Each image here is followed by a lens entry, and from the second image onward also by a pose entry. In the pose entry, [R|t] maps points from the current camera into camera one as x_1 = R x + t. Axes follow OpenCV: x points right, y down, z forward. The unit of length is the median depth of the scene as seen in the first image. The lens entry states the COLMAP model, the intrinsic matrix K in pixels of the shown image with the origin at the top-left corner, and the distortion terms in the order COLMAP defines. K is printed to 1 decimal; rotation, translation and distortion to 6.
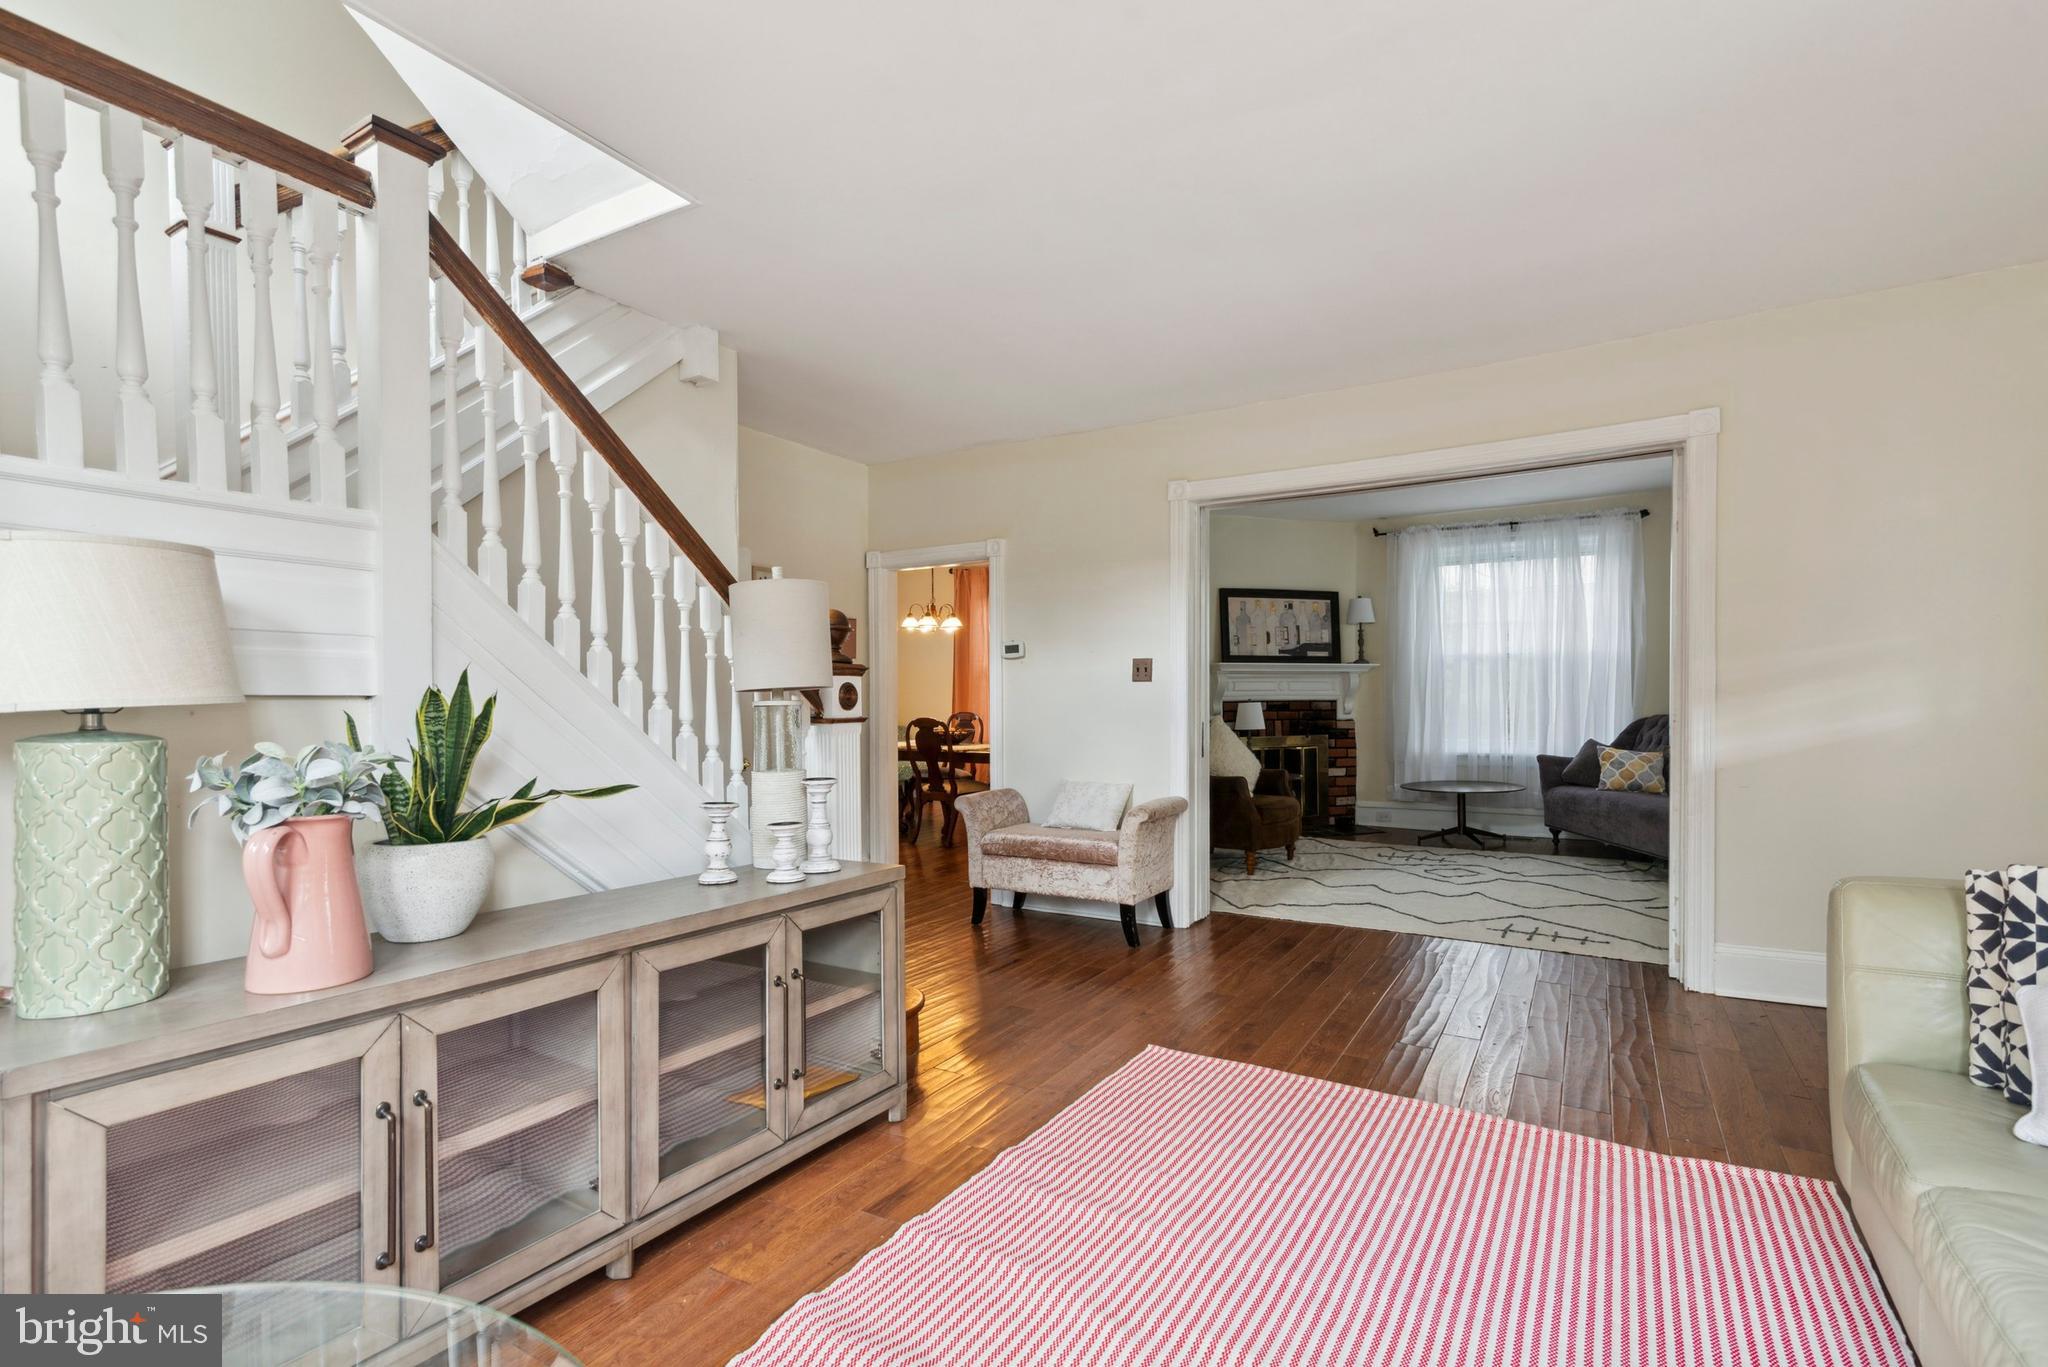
lens RADIAL K [[967.1, 0, 997.3], [0, 967.1, 727.4], [0, 0, 1]] dist [-0.001041, -0.000729]
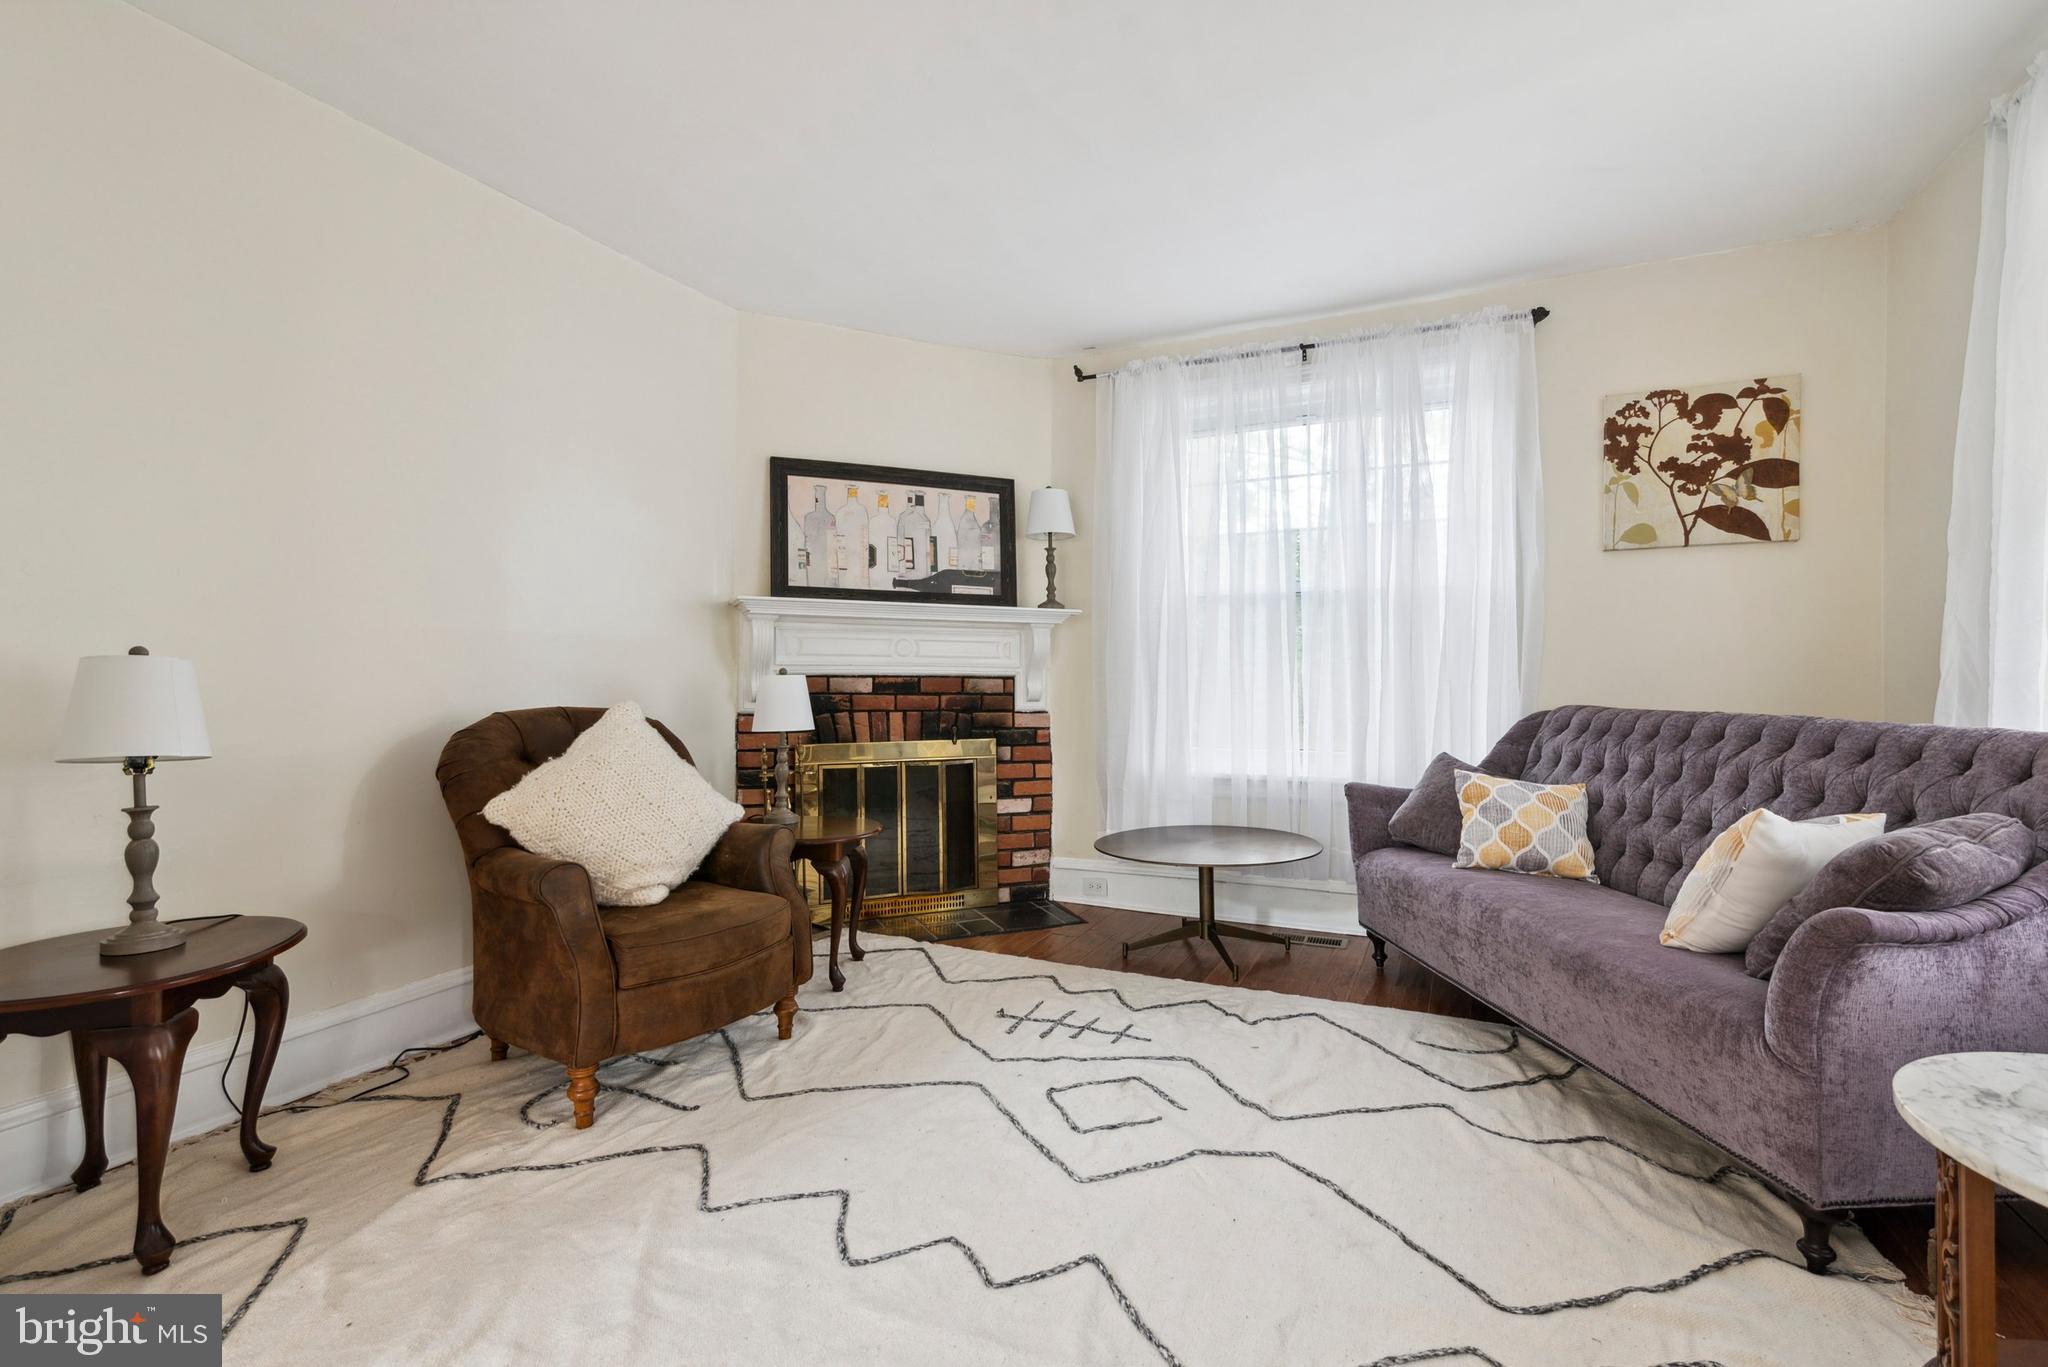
lens RADIAL K [[926.3, 0, 1027.9], [0, 926.3, 684.7], [0, 0, 1]] dist [0.008813, 0.000189]
pose [[0.993423, 0.009155, 0.114137, 0.310874], [-0.005685, 0.999513, -0.030694, -0.007146], [-0.114362, 0.029843, 0.992991, 0.491917]]
